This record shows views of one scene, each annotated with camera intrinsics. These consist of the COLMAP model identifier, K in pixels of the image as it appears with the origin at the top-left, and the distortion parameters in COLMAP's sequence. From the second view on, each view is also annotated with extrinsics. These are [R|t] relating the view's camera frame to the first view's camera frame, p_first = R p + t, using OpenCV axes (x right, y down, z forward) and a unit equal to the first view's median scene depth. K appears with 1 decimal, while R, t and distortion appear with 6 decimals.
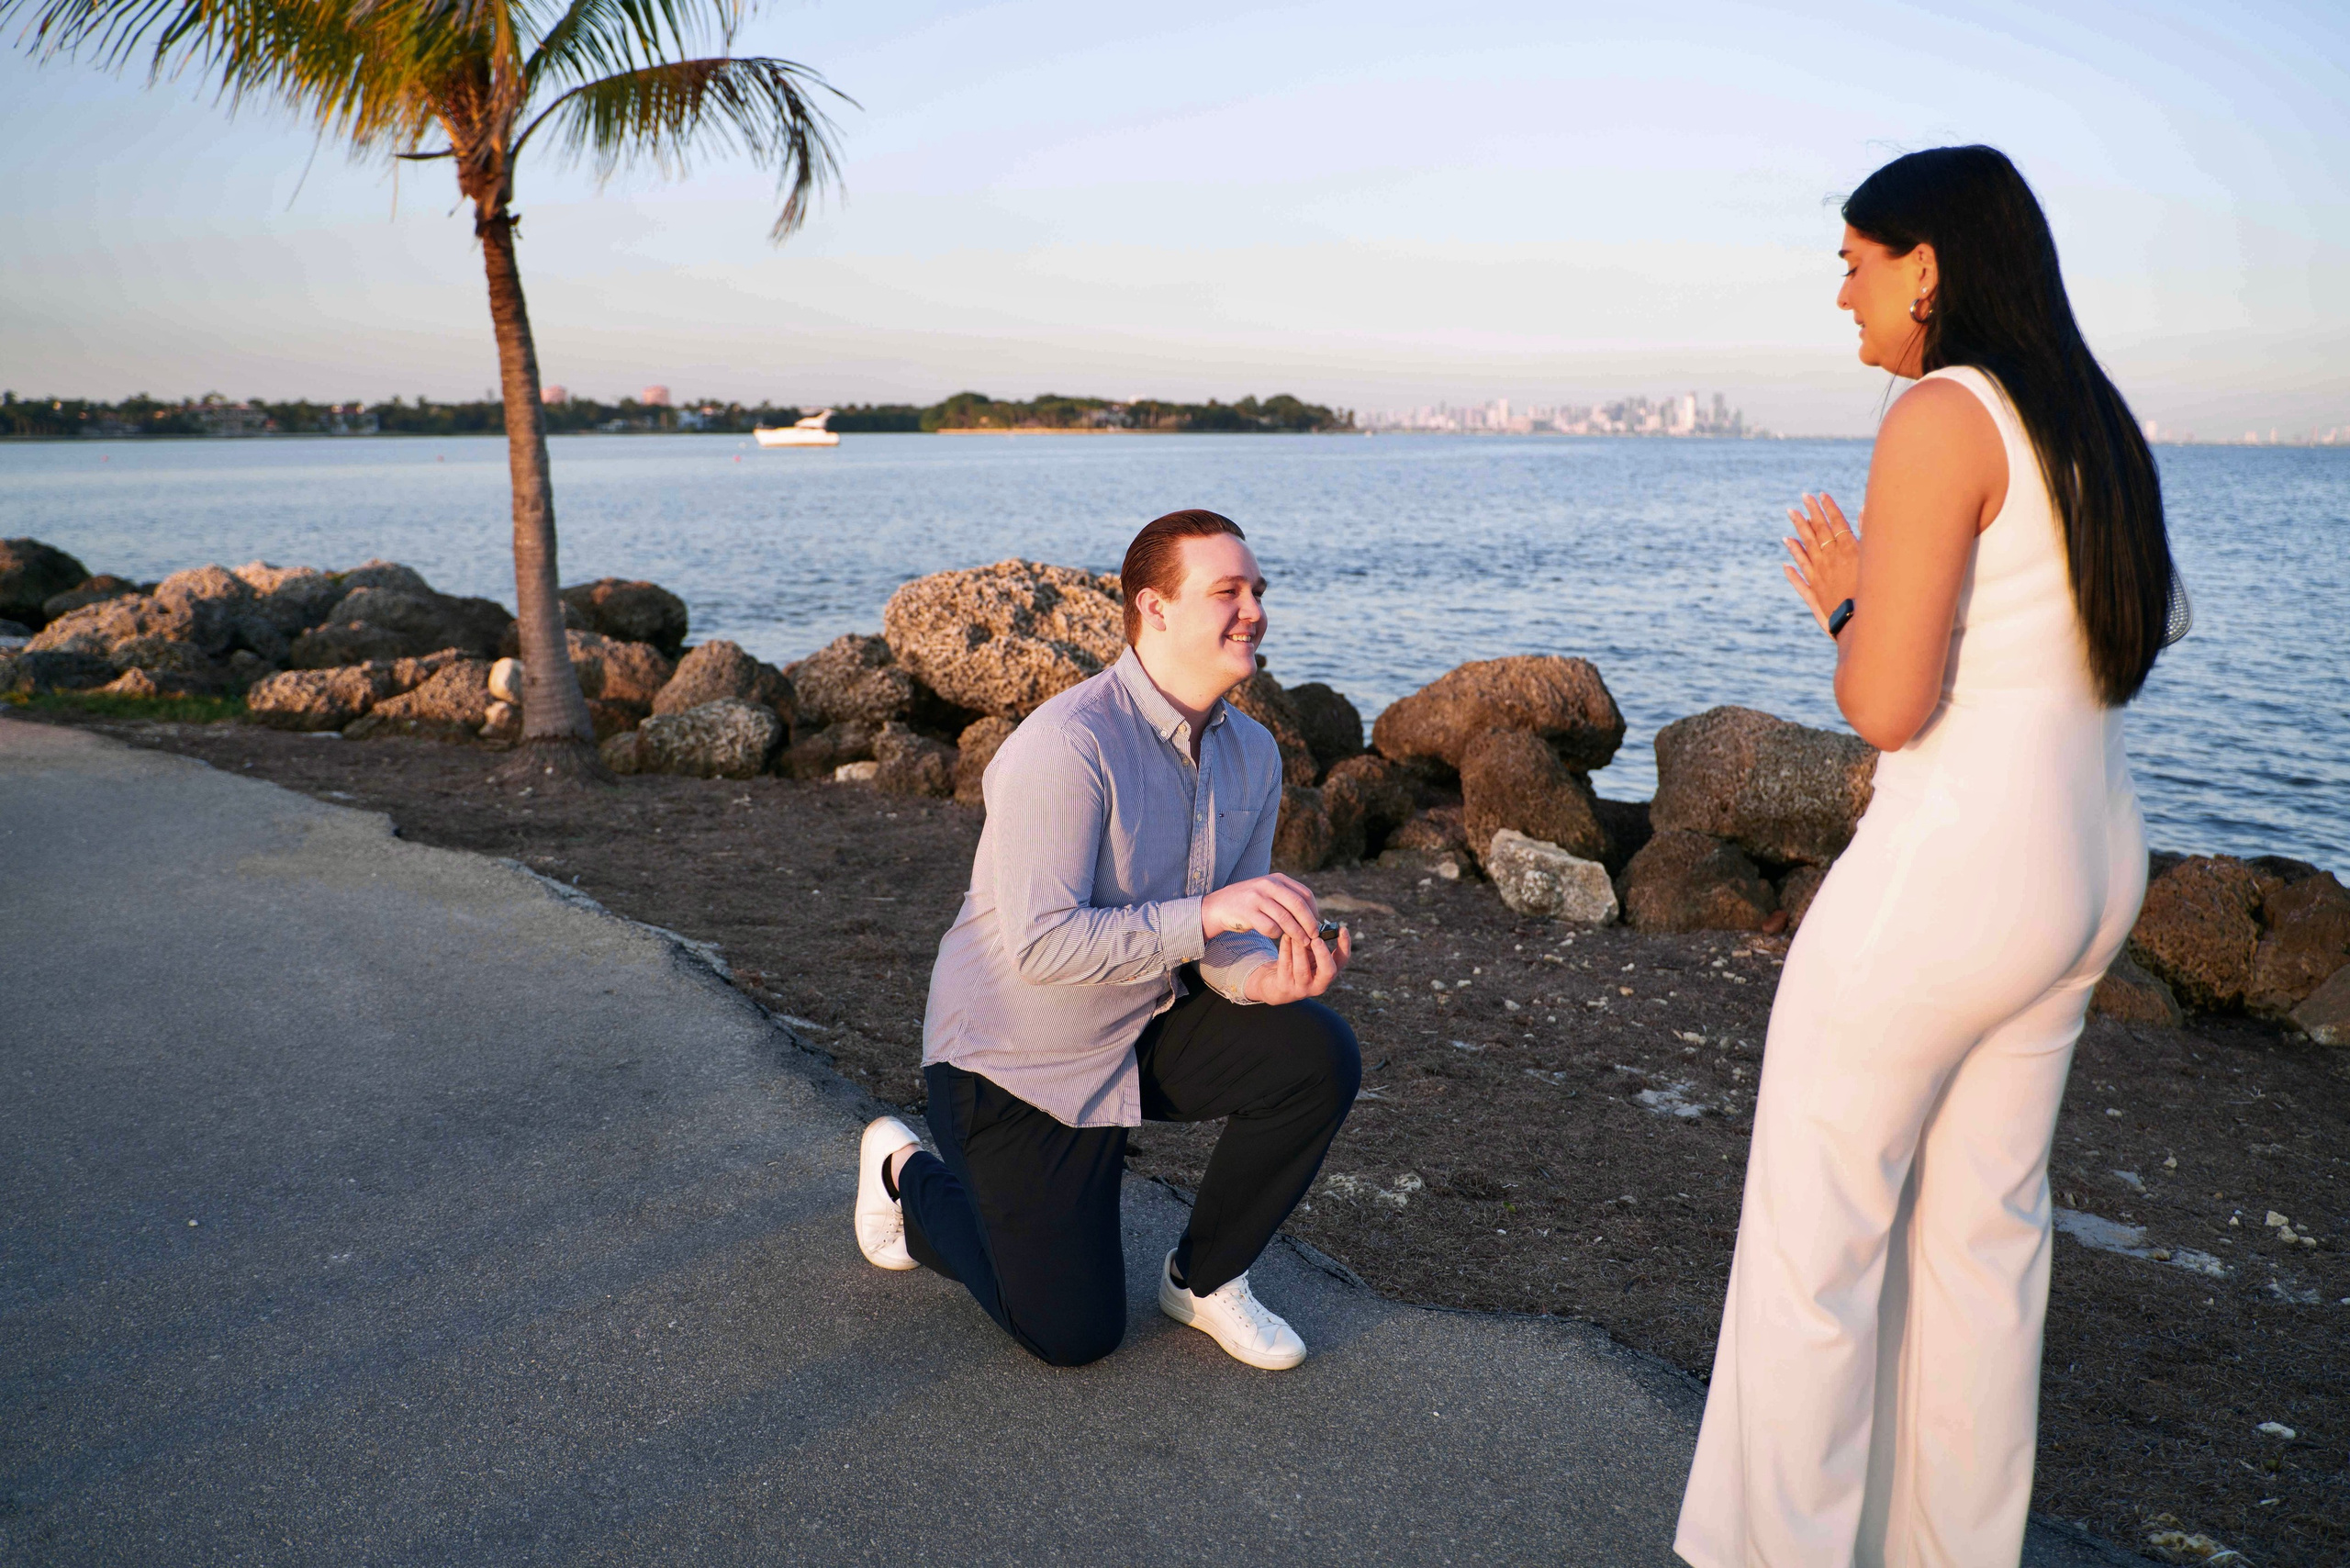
lens RADIAL K [[1958.7, 0, 1175.0], [0, 1958.7, 784.0], [0, 0, 1]] dist [-0.132604, 0.116187]
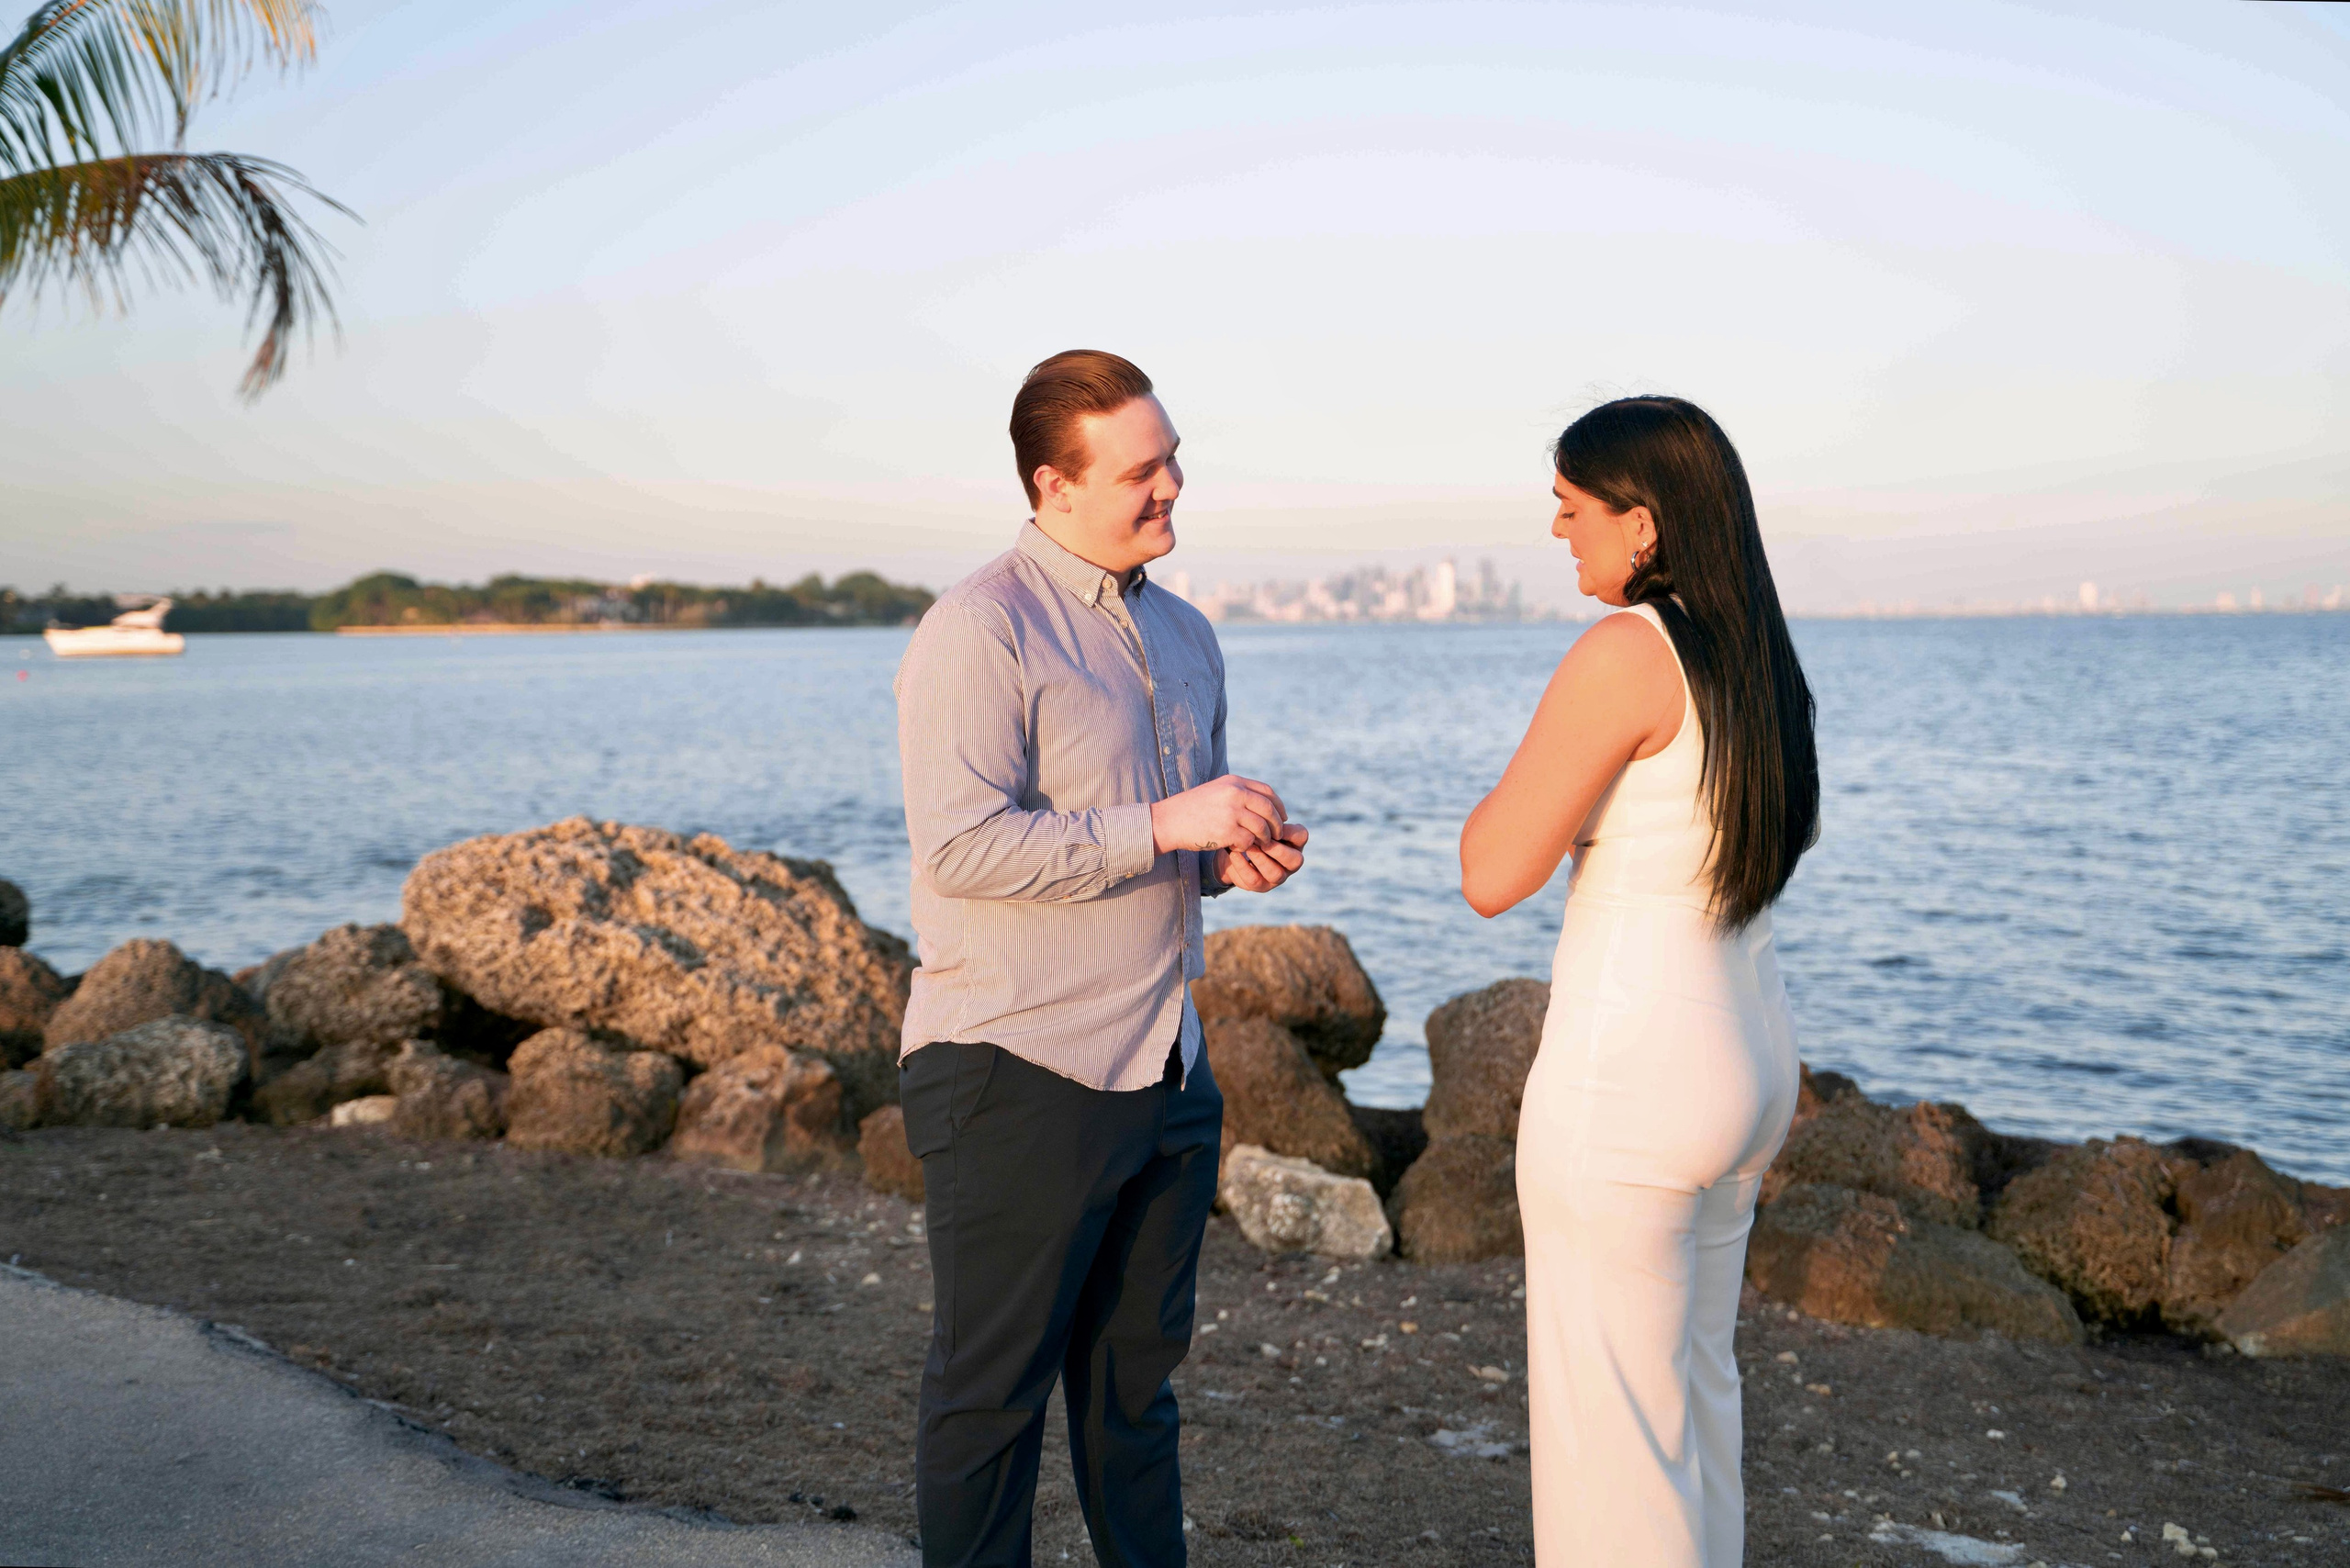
lens RADIAL K [[2978.9, 0, 1175.0], [0, 2978.9, 784.0], [0, 0, 1]] dist [0.018912, 0.045646]
pose [[0.986334, -0.021726, 0.163321, -0.049642], [0.041685, 0.991924, -0.119792, 0.021594], [-0.159399, 0.124963, 0.979273, -0.183983]]
